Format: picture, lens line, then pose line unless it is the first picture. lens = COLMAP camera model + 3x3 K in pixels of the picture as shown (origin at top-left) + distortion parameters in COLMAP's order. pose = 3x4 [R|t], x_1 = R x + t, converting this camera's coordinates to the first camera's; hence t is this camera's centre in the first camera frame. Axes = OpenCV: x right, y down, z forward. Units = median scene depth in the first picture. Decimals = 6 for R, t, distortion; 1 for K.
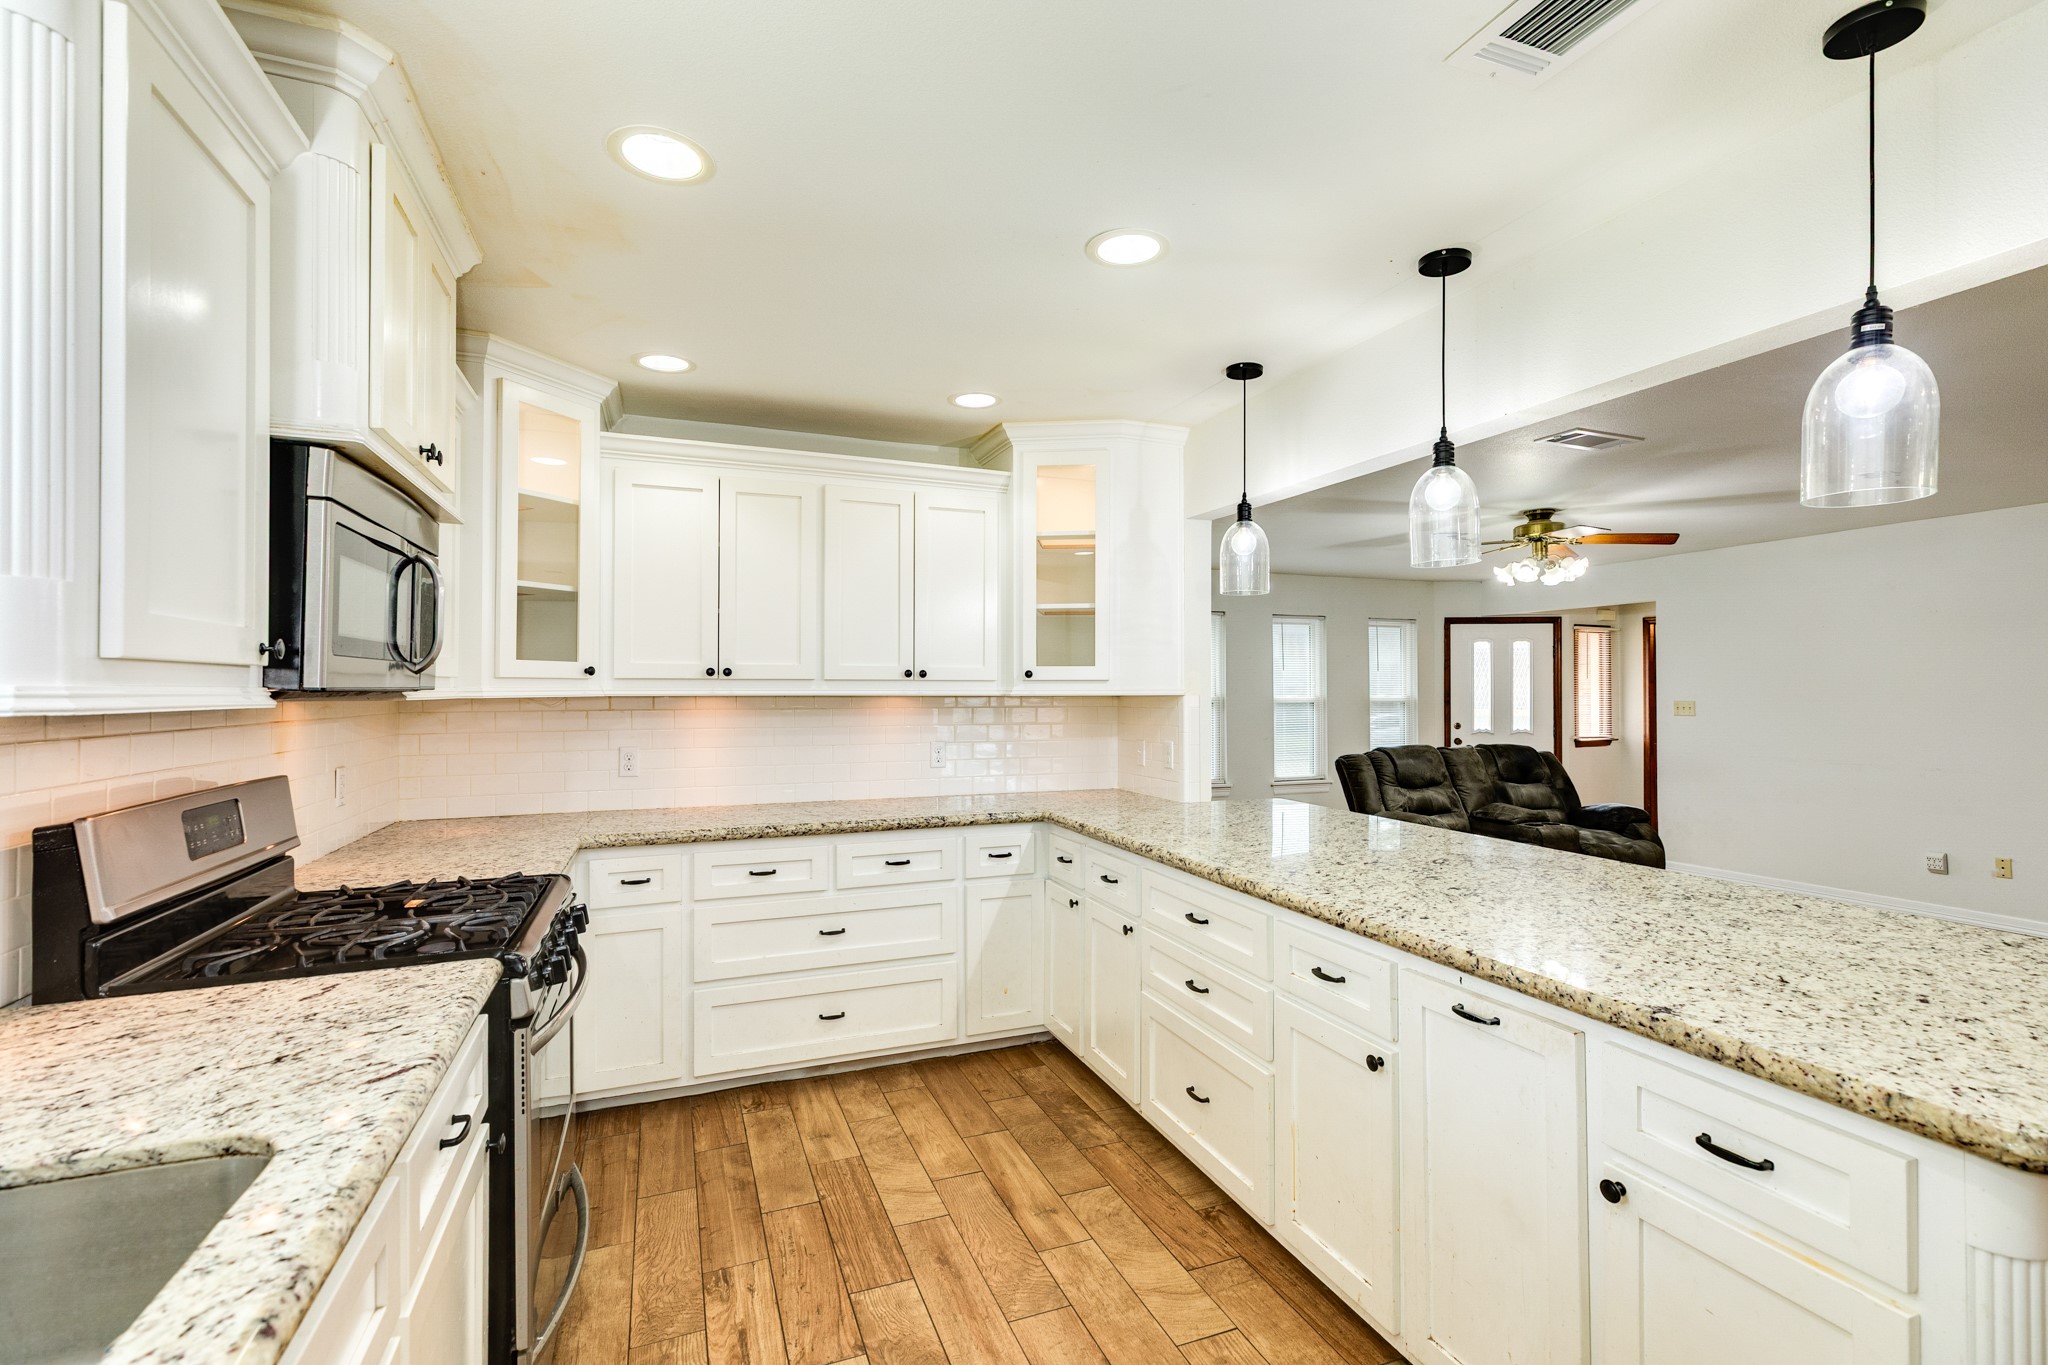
lens RADIAL K [[915.5, 0, 1026.1], [0, 915.5, 680.2], [0, 0, 1]] dist [0.009522, -0.000030]
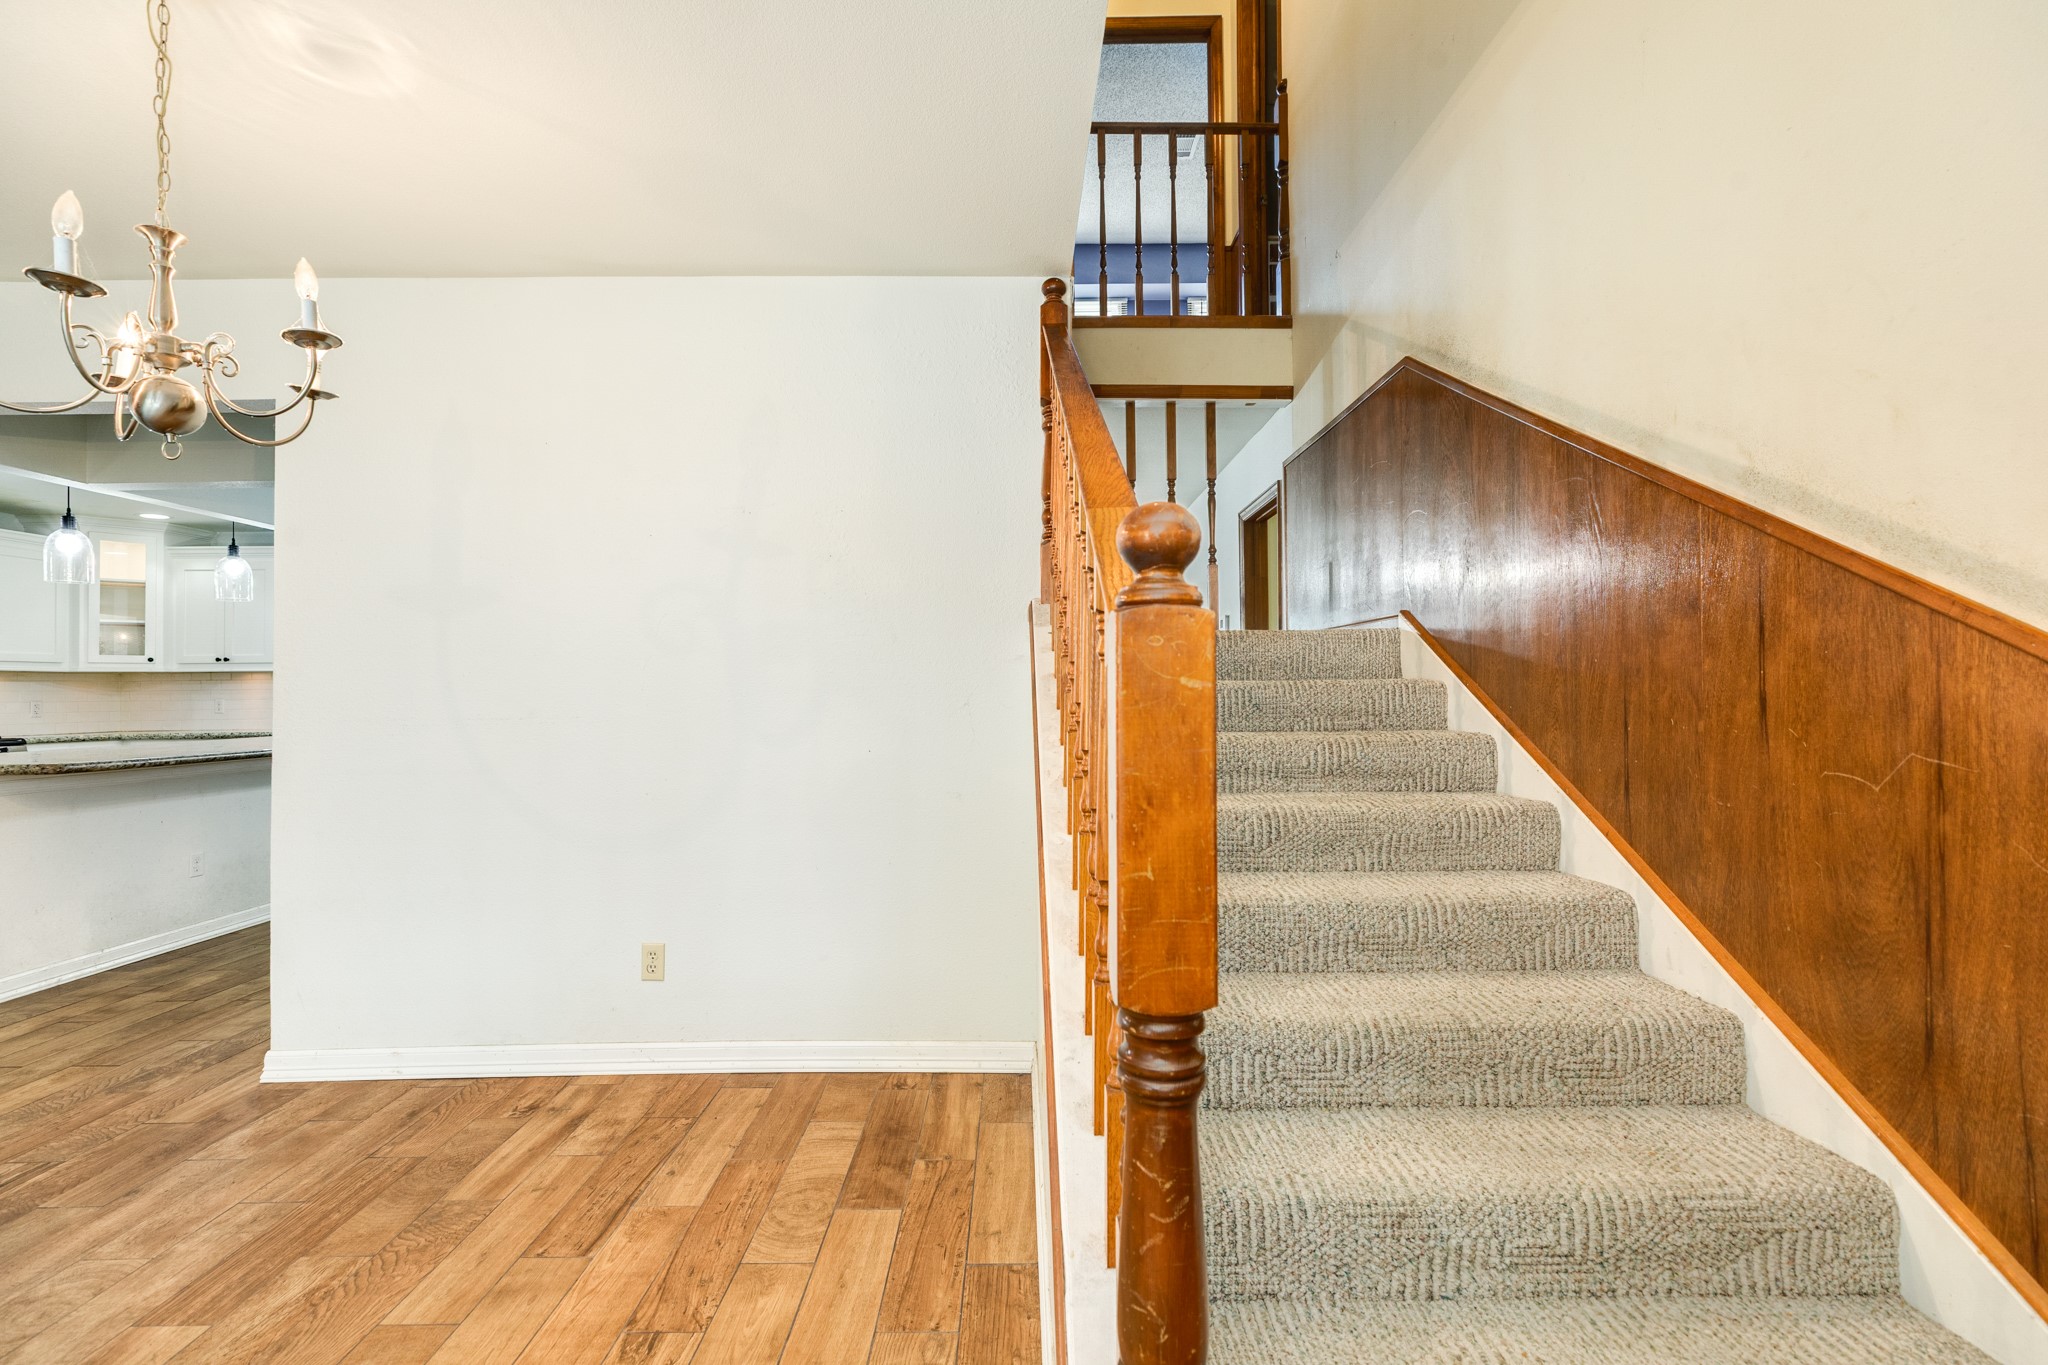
lens RADIAL K [[898.4, 0, 1024.0], [0, 898.4, 682.5], [0, 0, 1]] dist [0.000735, 0.000522]
pose [[0.933899, -0.007721, -0.357454, 2.766155], [0.008306, 0.999965, 0.000102, 0.076208], [0.357441, -0.003064, 0.933931, -0.301157]]
